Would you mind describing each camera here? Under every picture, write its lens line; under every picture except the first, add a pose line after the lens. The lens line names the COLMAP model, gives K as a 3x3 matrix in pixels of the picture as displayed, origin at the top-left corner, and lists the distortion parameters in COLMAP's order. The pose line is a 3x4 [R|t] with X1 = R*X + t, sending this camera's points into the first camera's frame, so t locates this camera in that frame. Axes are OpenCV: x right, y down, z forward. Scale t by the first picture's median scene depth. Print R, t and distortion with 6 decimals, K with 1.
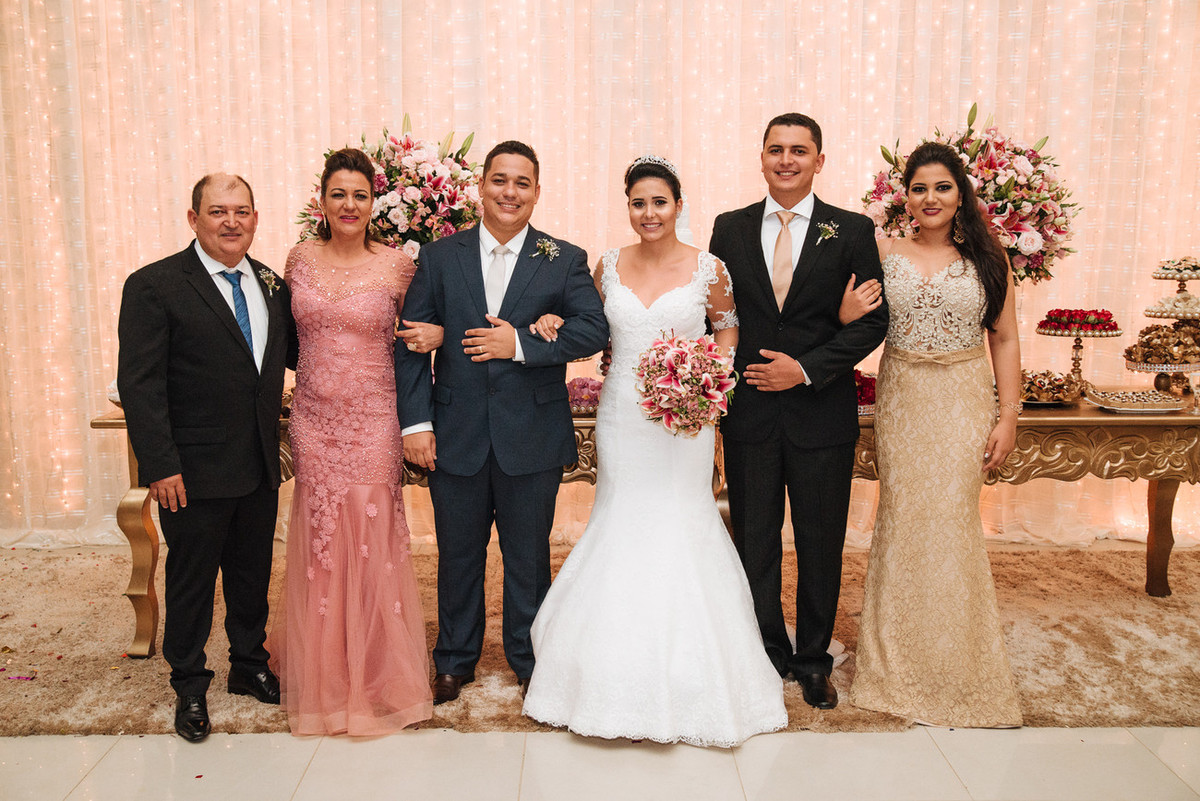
lens RADIAL K [[1225.2, 0, 603.5], [0, 1225.2, 392.9], [0, 0, 1]] dist [0.018894, 0.000000]
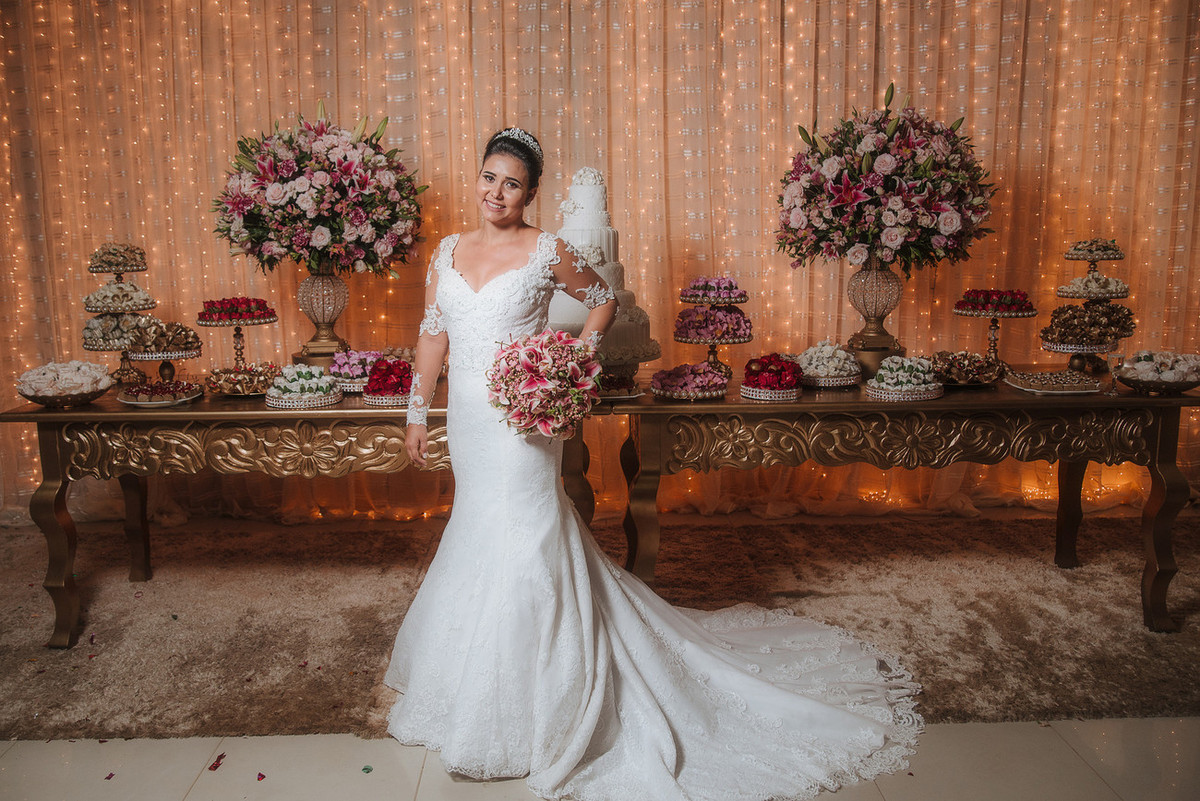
lens RADIAL K [[1023.9, 0, 571.2], [0, 1023.9, 386.0], [0, 0, 1]] dist [-0.103216, 0.087192]
pose [[0.999921, -0.010008, -0.007590, 0.046865], [0.010201, 0.999613, 0.025872, -0.014694], [0.007328, -0.025948, 0.999636, 0.177140]]
